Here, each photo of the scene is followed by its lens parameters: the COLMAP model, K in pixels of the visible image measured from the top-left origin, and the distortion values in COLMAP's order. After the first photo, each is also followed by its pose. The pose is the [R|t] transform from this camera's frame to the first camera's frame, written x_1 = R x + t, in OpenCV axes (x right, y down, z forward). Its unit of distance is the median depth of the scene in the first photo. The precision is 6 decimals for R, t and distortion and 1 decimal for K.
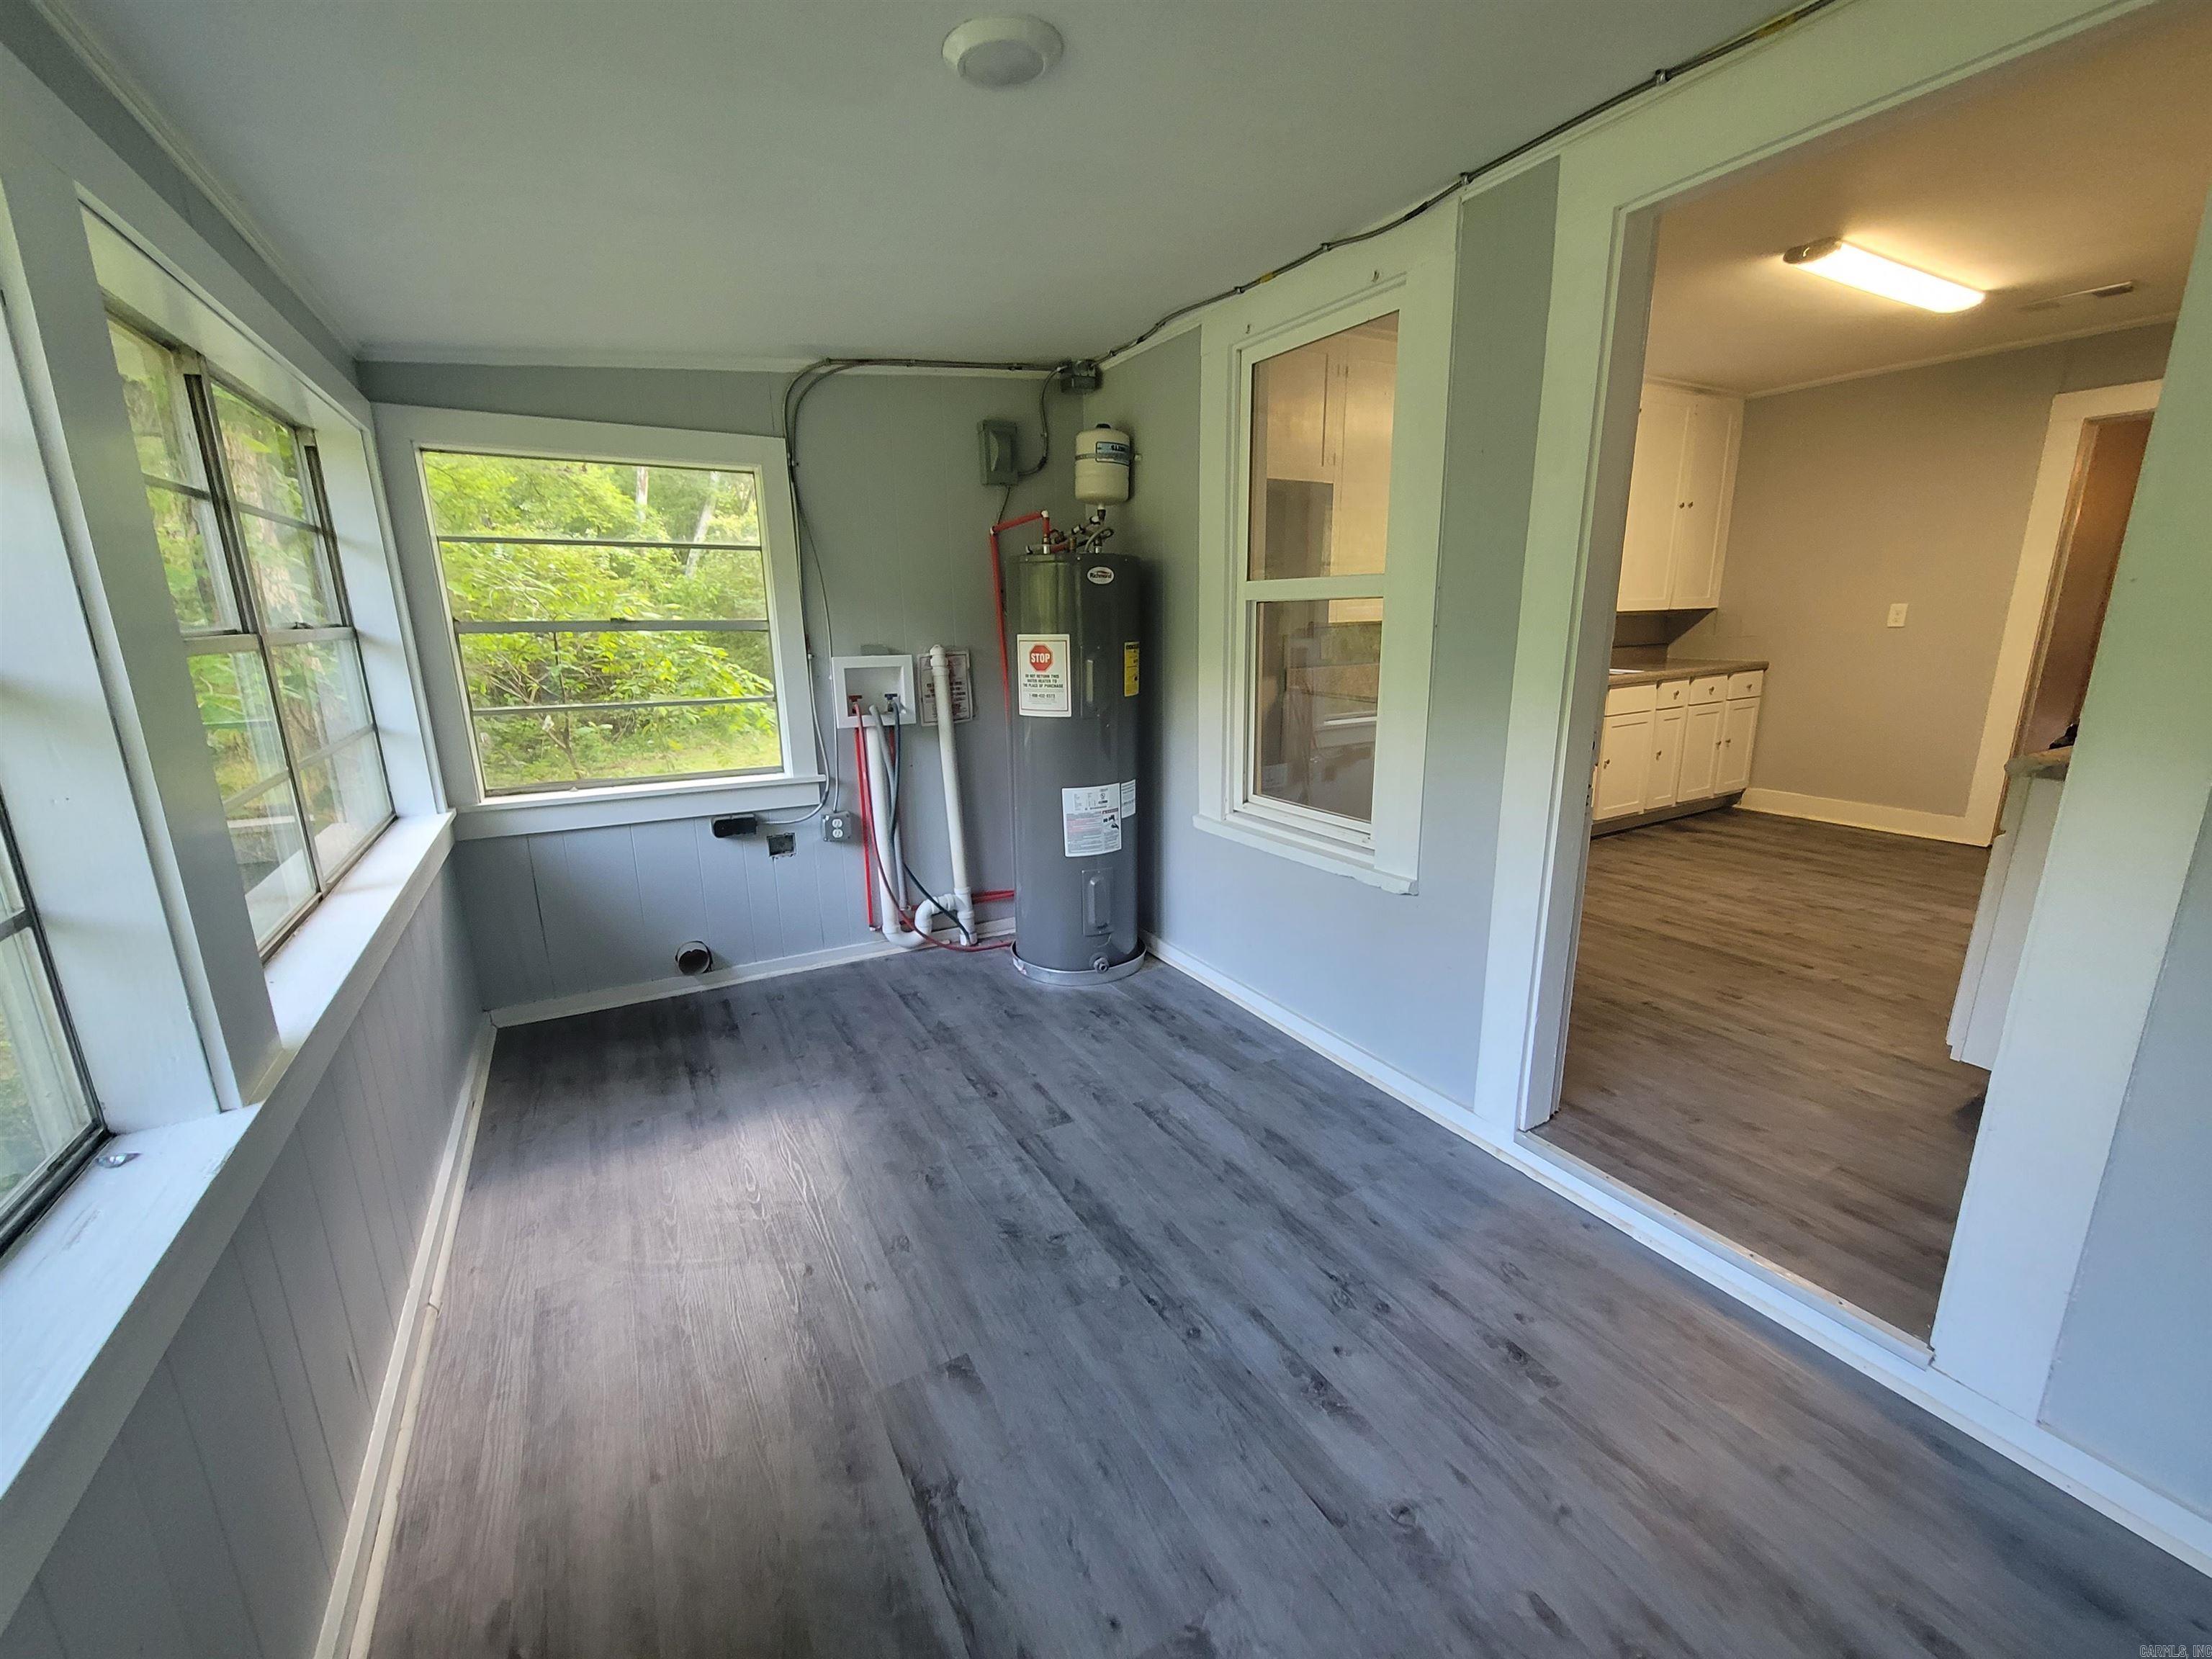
lens RADIAL K [[904.2, 0, 1117.2], [0, 904.2, 838.1], [0, 0, 1]] dist [-0.007127, 0.004289]
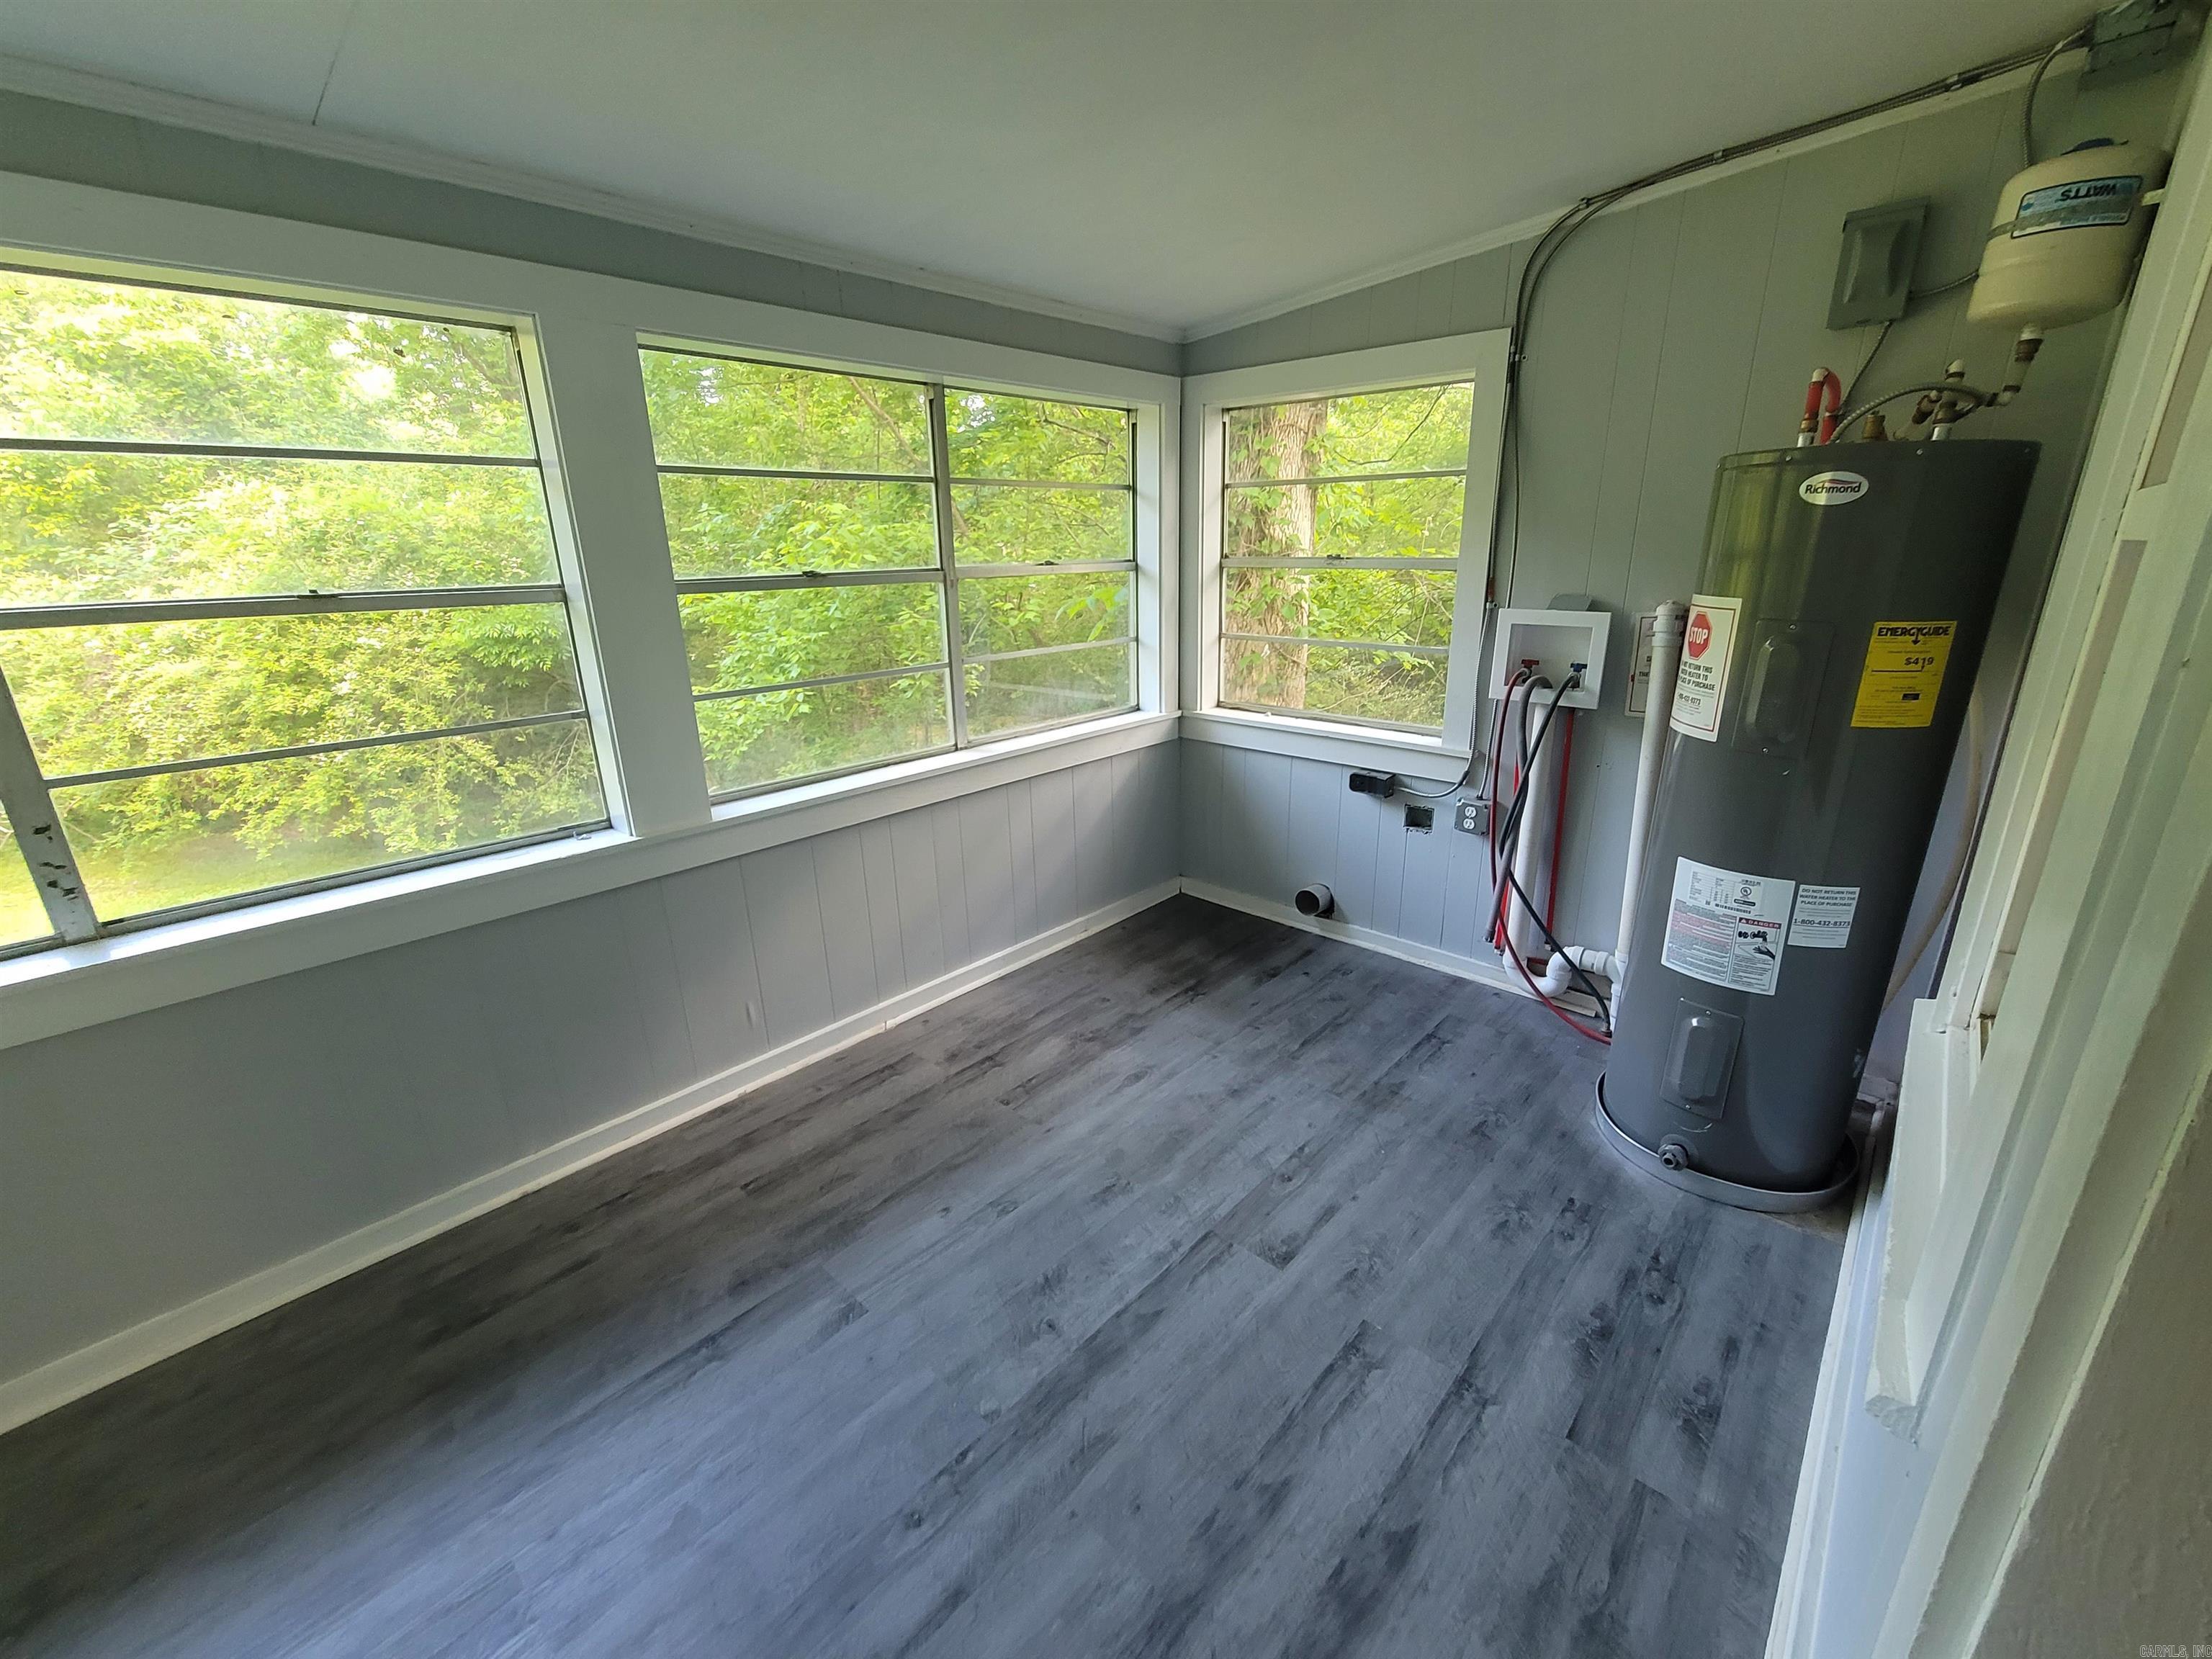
lens RADIAL K [[905.3, 0, 1119.4], [0, 905.3, 834.5], [0, 0, 1]] dist [0.000758, -0.003537]
pose [[0.309361, 0.294923, -0.904055, 0.382754], [-0.216723, 0.947539, 0.234948, -0.135683], [0.925920, 0.123246, 0.357048, 0.460011]]
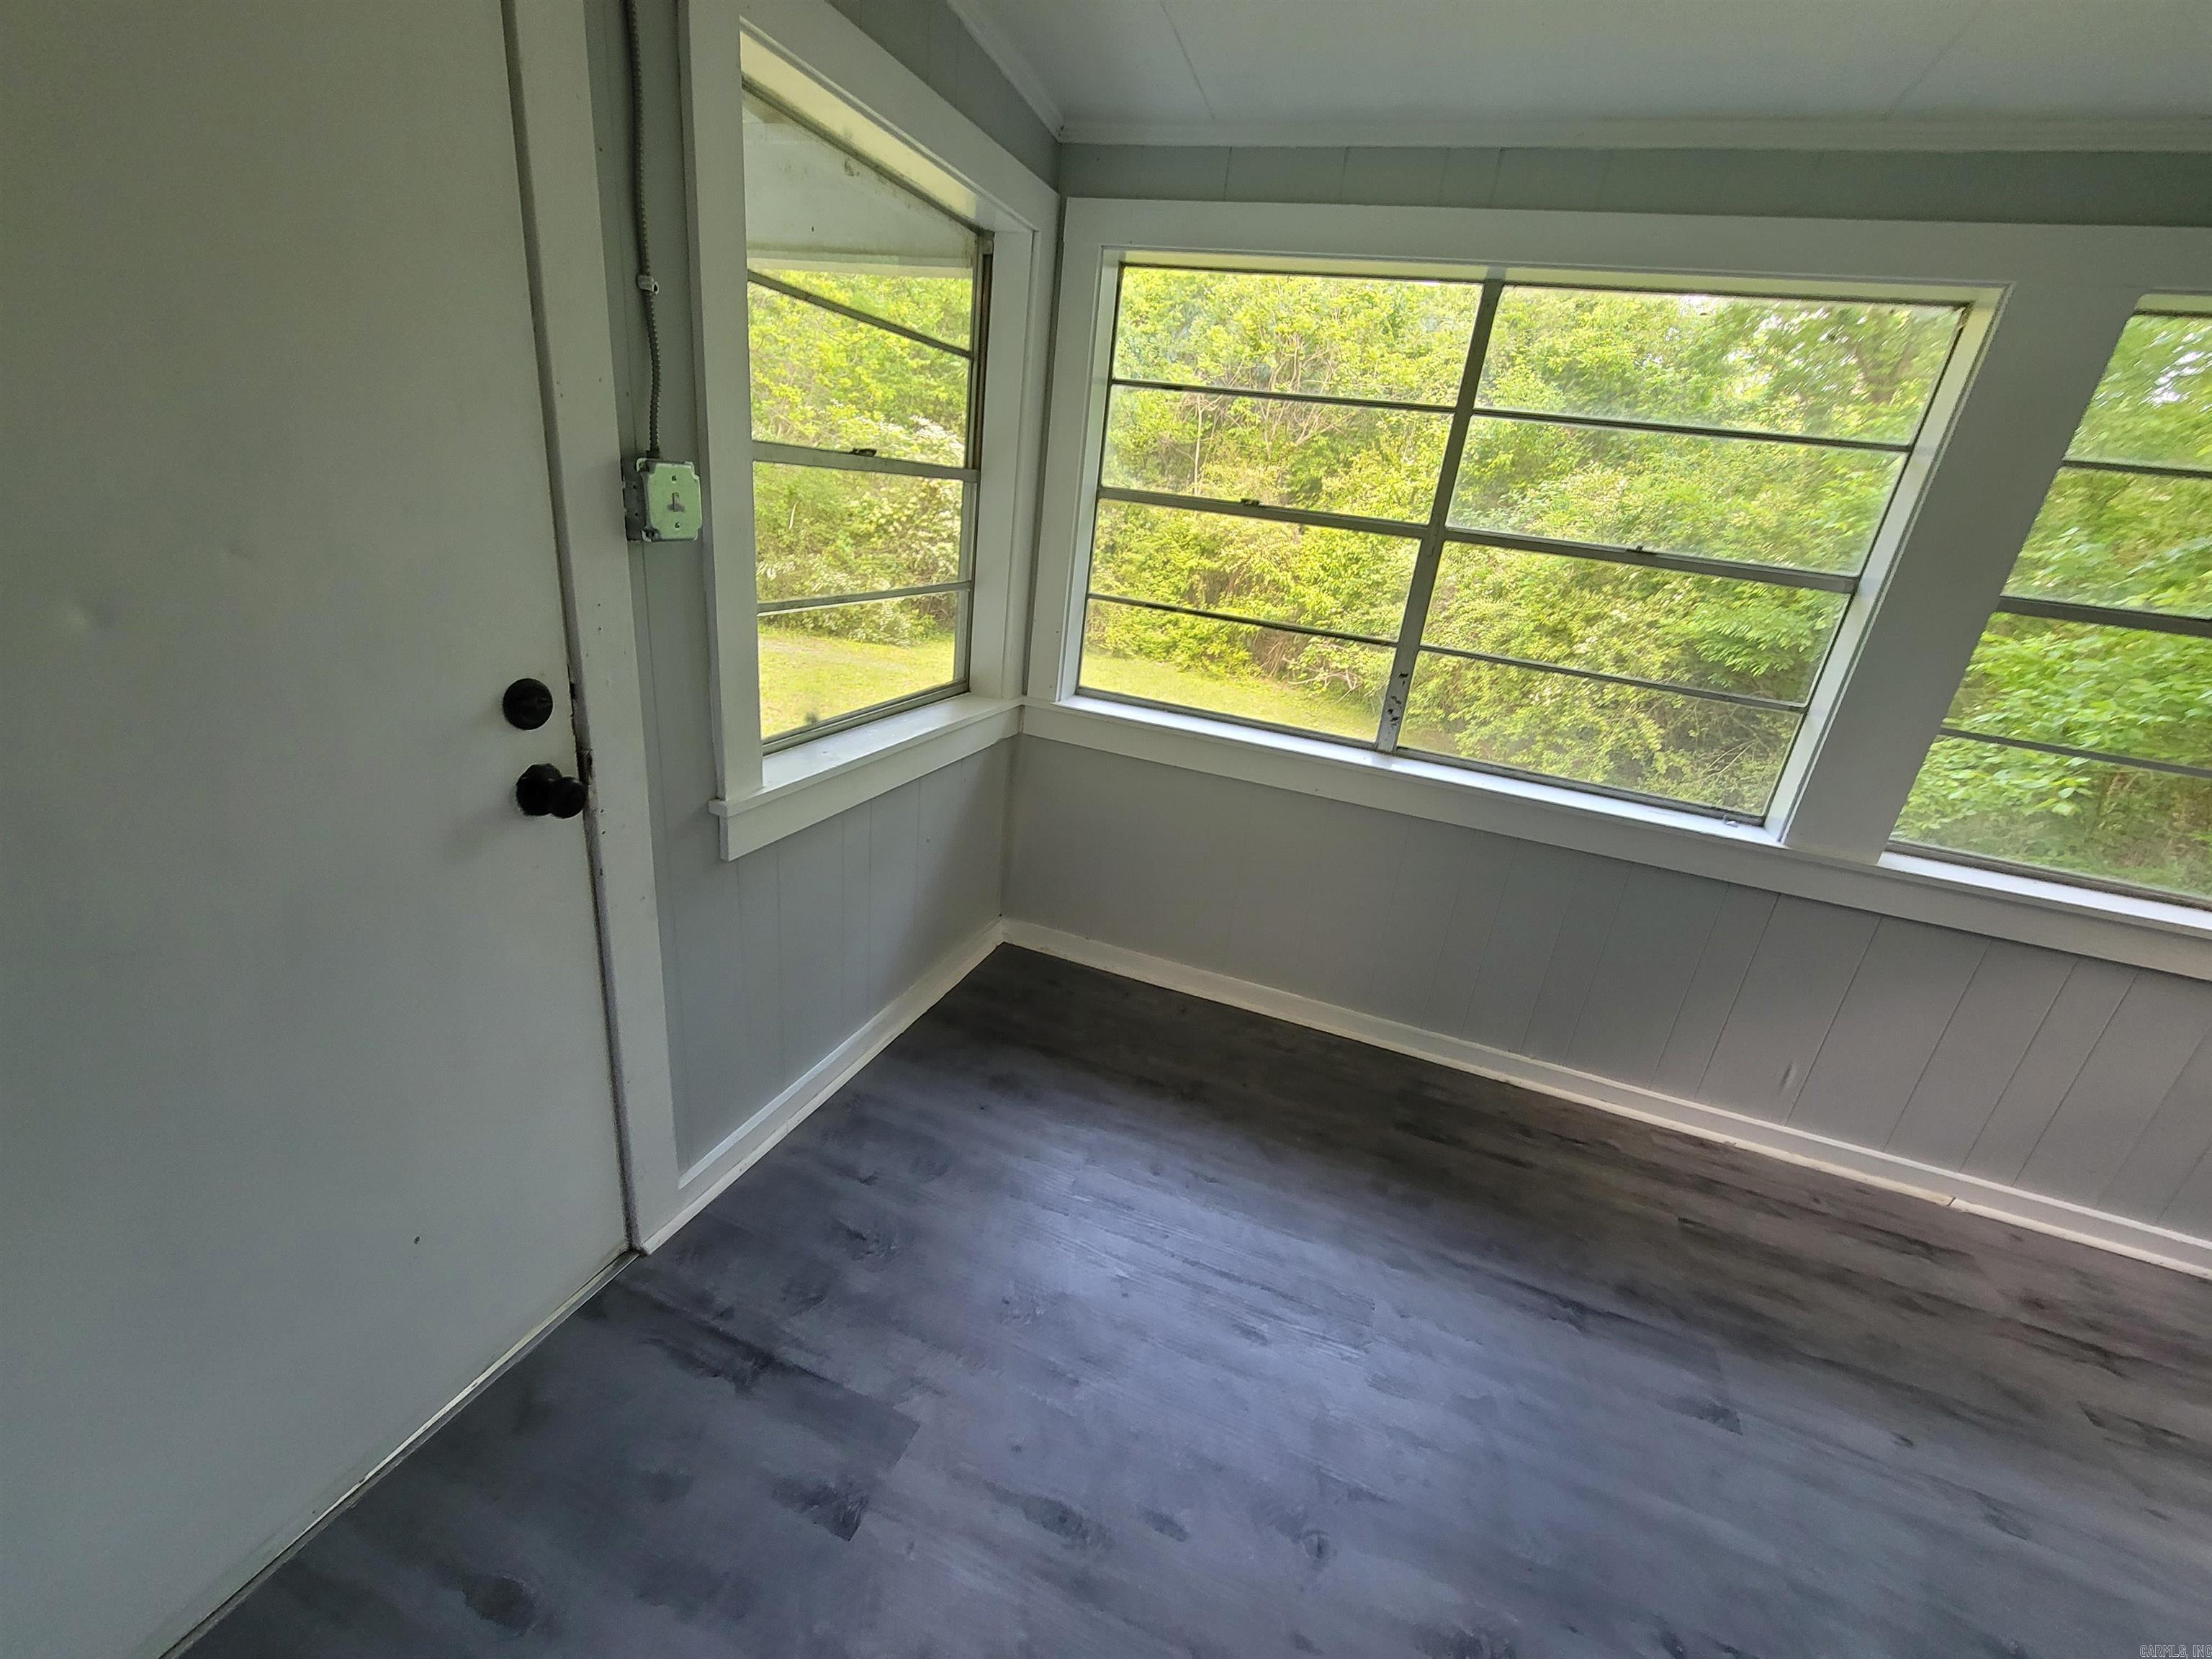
lens RADIAL K [[904.2, 0, 1117.2], [0, 904.2, 838.1], [0, 0, 1]] dist [-0.007127, 0.004289]
pose [[-0.761508, 0.164838, -0.626845, 0.420329], [-0.255112, 0.812832, 0.523663, -0.116424], [0.595839, 0.558689, -0.576925, 0.453094]]
